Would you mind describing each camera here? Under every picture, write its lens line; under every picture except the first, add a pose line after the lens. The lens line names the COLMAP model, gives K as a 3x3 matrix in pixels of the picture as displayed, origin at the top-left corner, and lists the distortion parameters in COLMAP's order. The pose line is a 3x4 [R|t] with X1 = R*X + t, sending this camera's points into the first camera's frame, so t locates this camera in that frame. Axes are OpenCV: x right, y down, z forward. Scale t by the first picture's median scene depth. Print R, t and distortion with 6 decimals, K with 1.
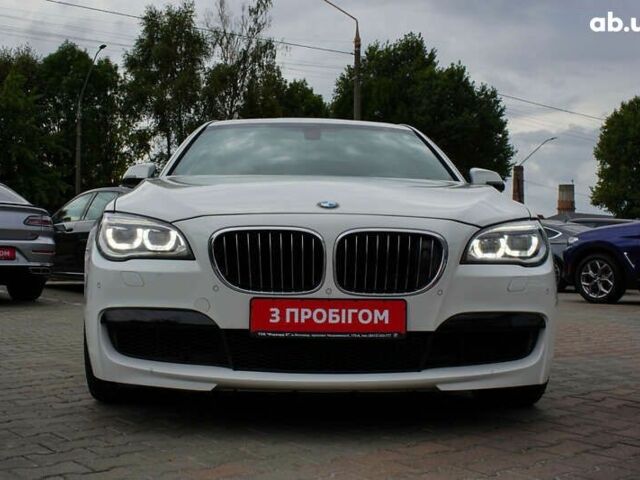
lens RADIAL K [[801.2, 0, 306.8], [0, 801.2, 222.9], [0, 0, 1]] dist [0.007803, -0.008222]
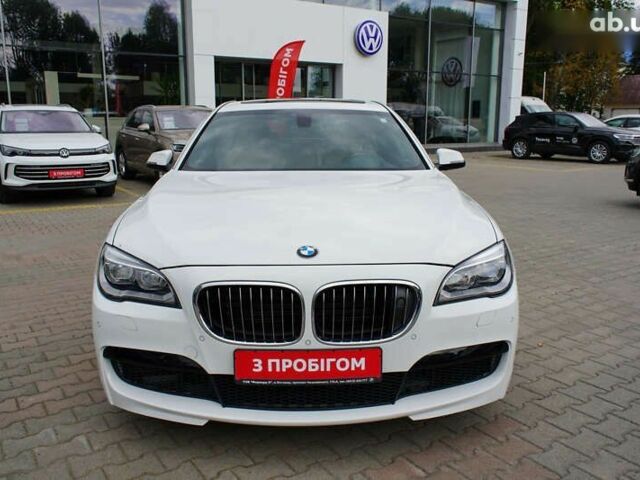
lens RADIAL K [[539.6, 0, 318.7], [0, 539.6, 228.4], [0, 0, 1]] dist [-0.008414, -0.002787]
pose [[0.999811, -0.019378, -0.001773, 0.045133], [0.019353, 0.980718, 0.194467, -0.196800], [-0.002030, -0.194464, 0.980908, 0.331643]]
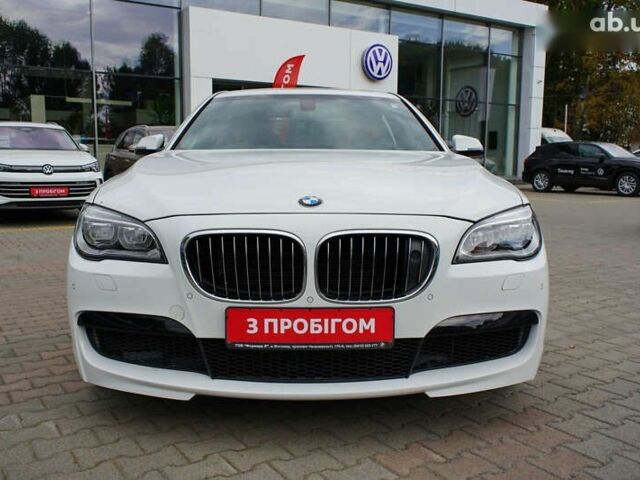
lens RADIAL K [[586.9, 0, 318.5], [0, 586.9, 226.6], [0, 0, 1]] dist [-0.002200, -0.002351]
pose [[0.999909, -0.011212, -0.007485, 0.042654], [0.012040, 0.992489, 0.121737, -0.079972], [0.006064, -0.121816, 0.992534, 0.334640]]
